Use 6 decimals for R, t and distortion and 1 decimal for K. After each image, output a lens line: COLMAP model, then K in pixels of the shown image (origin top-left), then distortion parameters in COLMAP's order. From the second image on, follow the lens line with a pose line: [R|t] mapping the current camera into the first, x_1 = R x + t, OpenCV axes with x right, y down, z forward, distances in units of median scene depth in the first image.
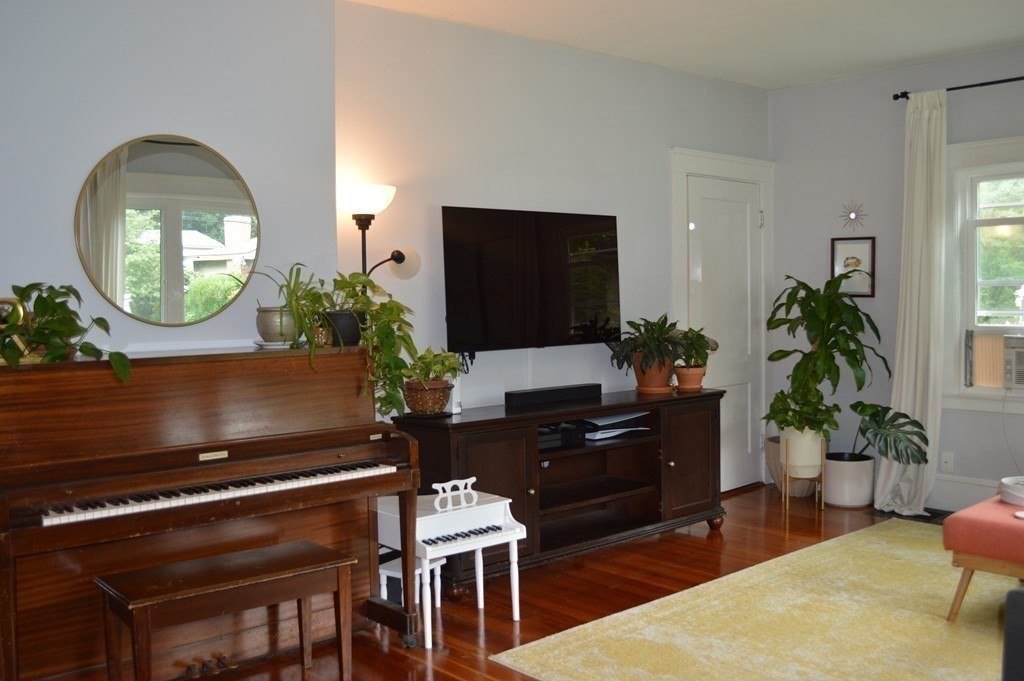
lens RADIAL K [[990.9, 0, 511.7], [0, 990.9, 342.2], [0, 0, 1]] dist [-0.025294, 0.000000]
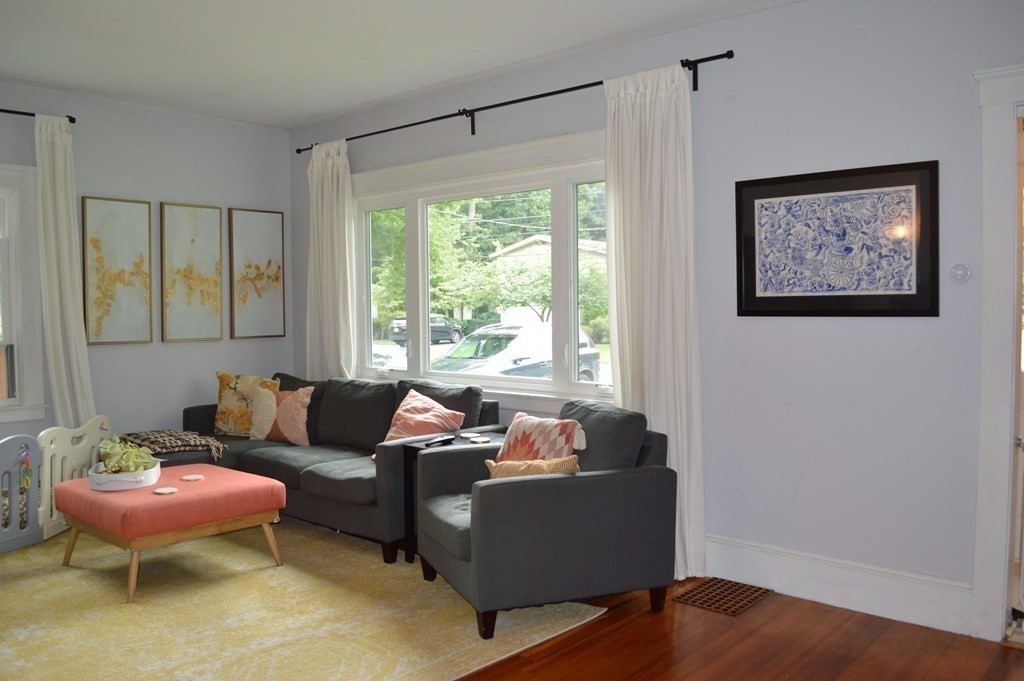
lens RADIAL K [[833.8, 0, 511.6], [0, 833.8, 338.6], [0, 0, 1]] dist [-0.047090, -0.002979]
pose [[-0.099891, -0.032139, 0.994479, -0.565969], [0.056328, 0.997693, 0.037901, -0.030604], [-0.993403, 0.059803, -0.097850, 0.702112]]
